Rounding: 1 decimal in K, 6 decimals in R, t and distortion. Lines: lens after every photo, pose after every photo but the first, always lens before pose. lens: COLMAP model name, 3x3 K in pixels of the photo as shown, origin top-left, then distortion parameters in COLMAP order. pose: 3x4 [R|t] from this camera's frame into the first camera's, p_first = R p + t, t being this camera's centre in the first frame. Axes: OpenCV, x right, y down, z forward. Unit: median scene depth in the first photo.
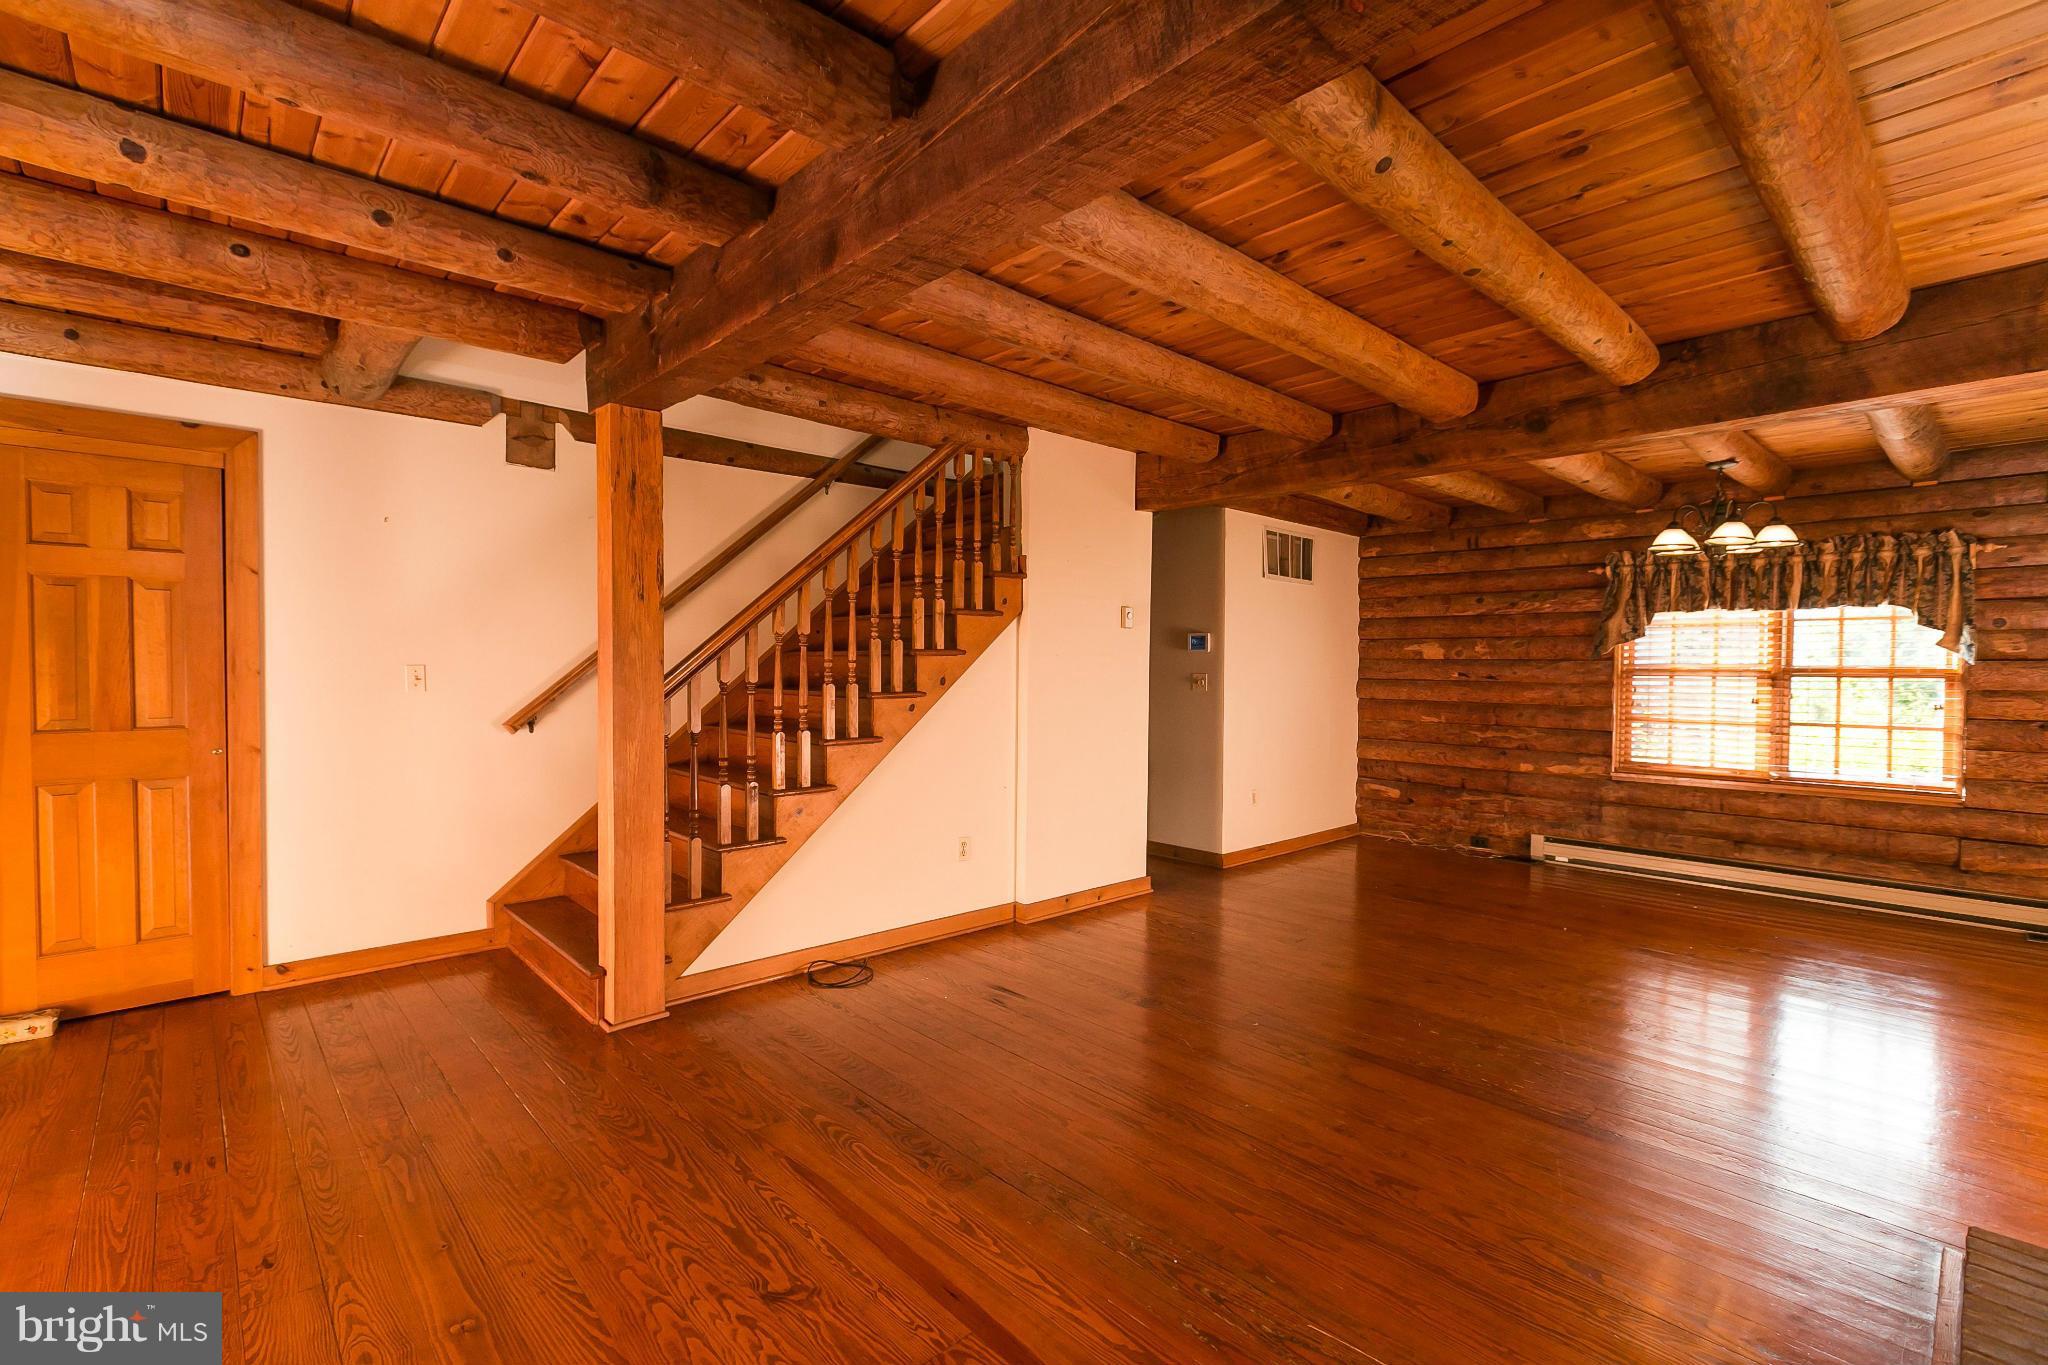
lens RADIAL K [[913.3, 0, 1015.4], [0, 913.3, 683.6], [0, 0, 1]] dist [0.000210, -0.000414]
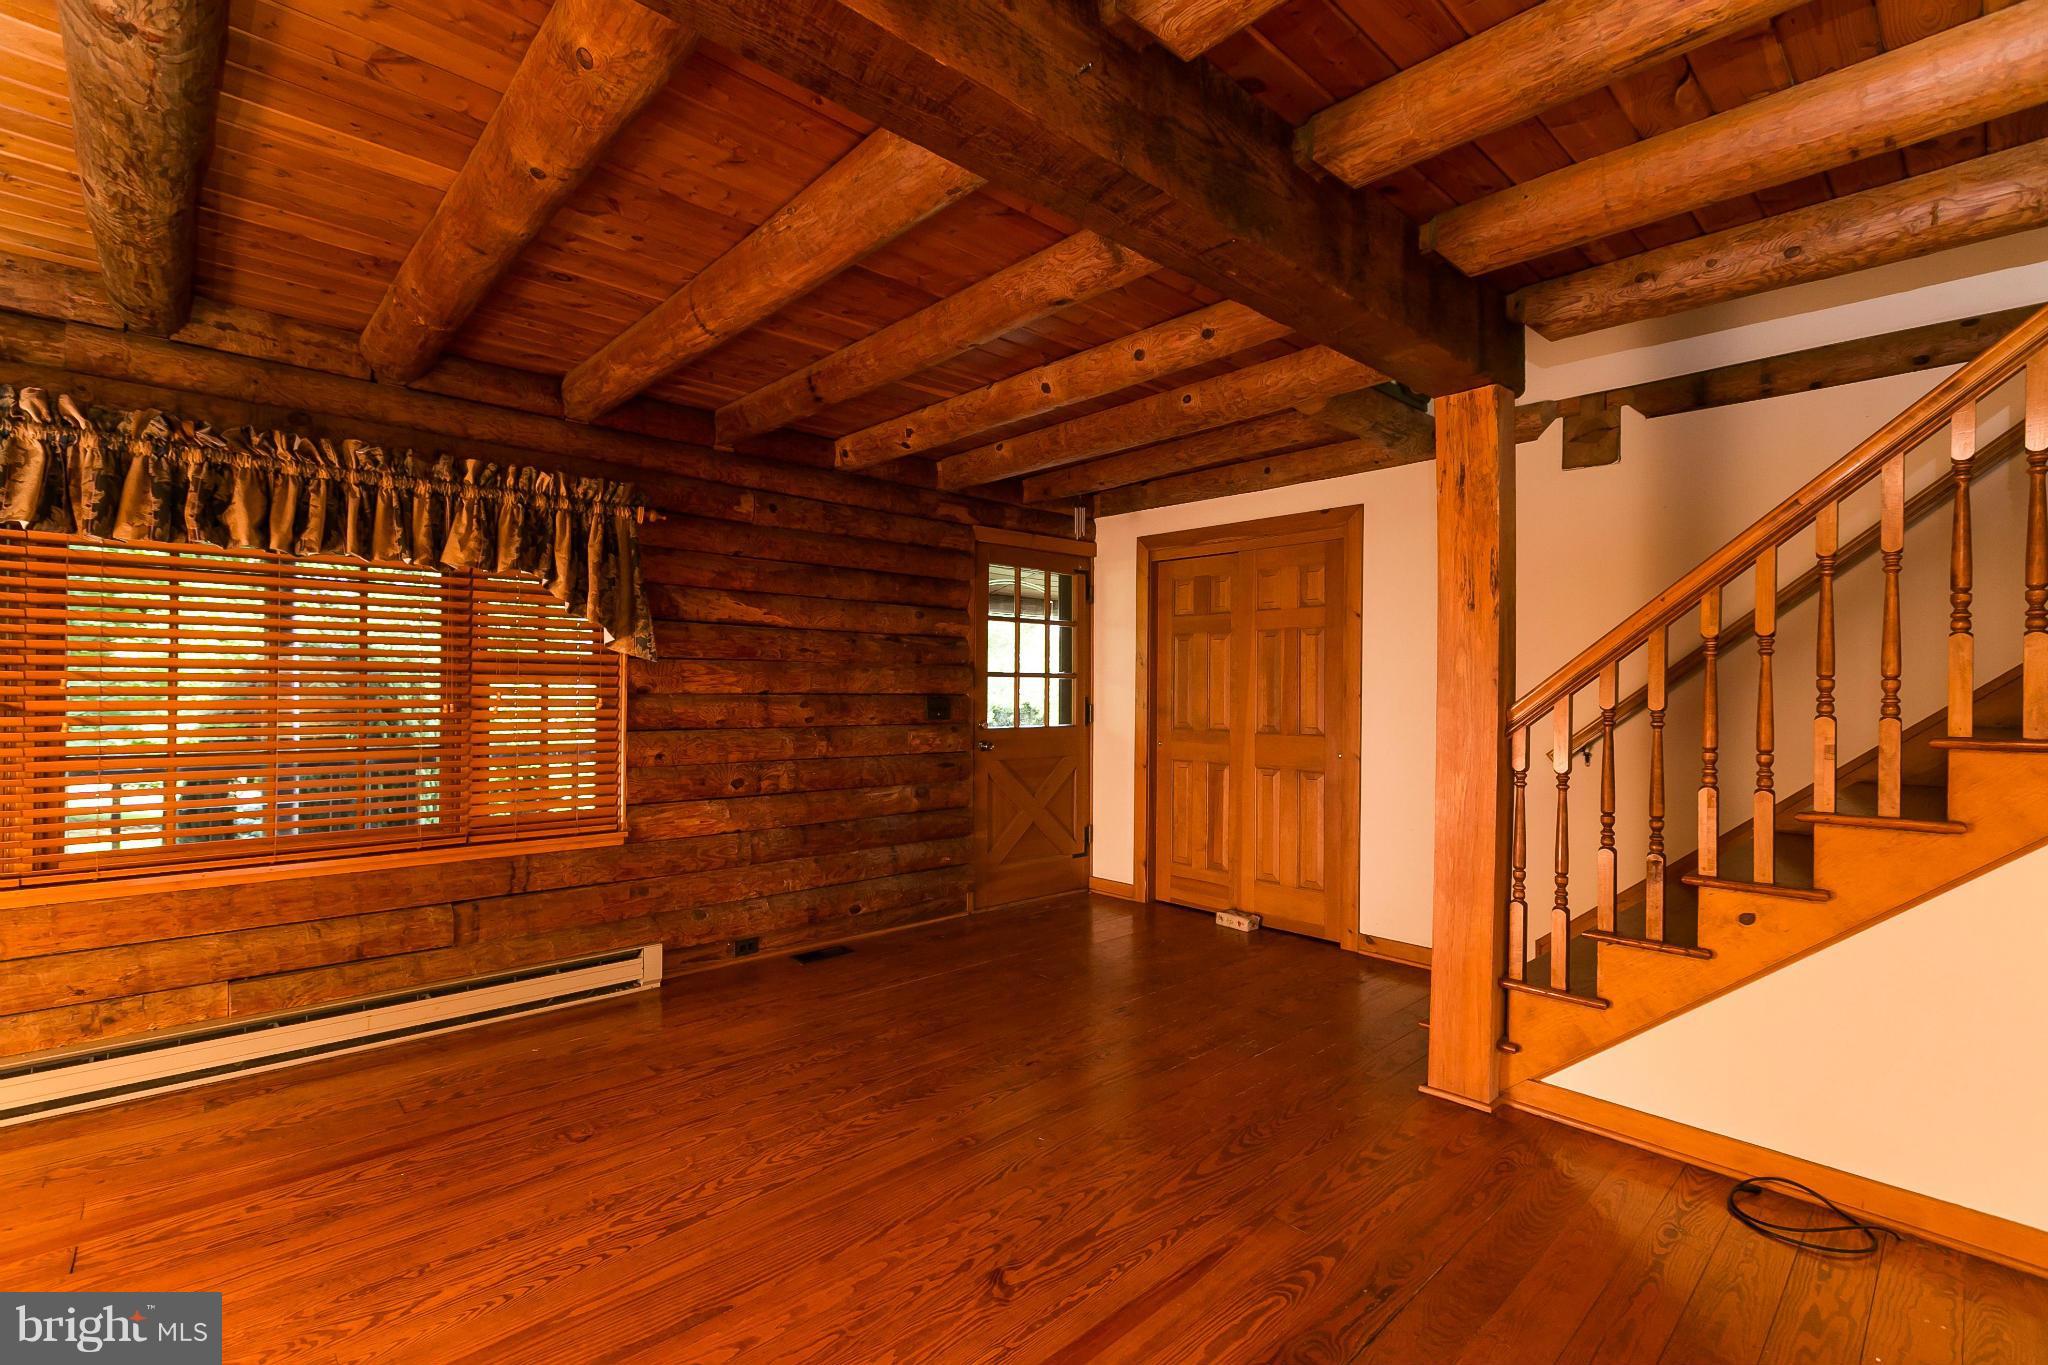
lens RADIAL K [[913.3, 0, 1015.4], [0, 913.3, 683.6], [0, 0, 1]] dist [0.000210, -0.000414]
pose [[-0.005125, -0.013463, -0.999896, 0.431565], [-0.028351, 0.999509, -0.013313, 0.001868], [0.999585, 0.028280, -0.005504, 0.546947]]
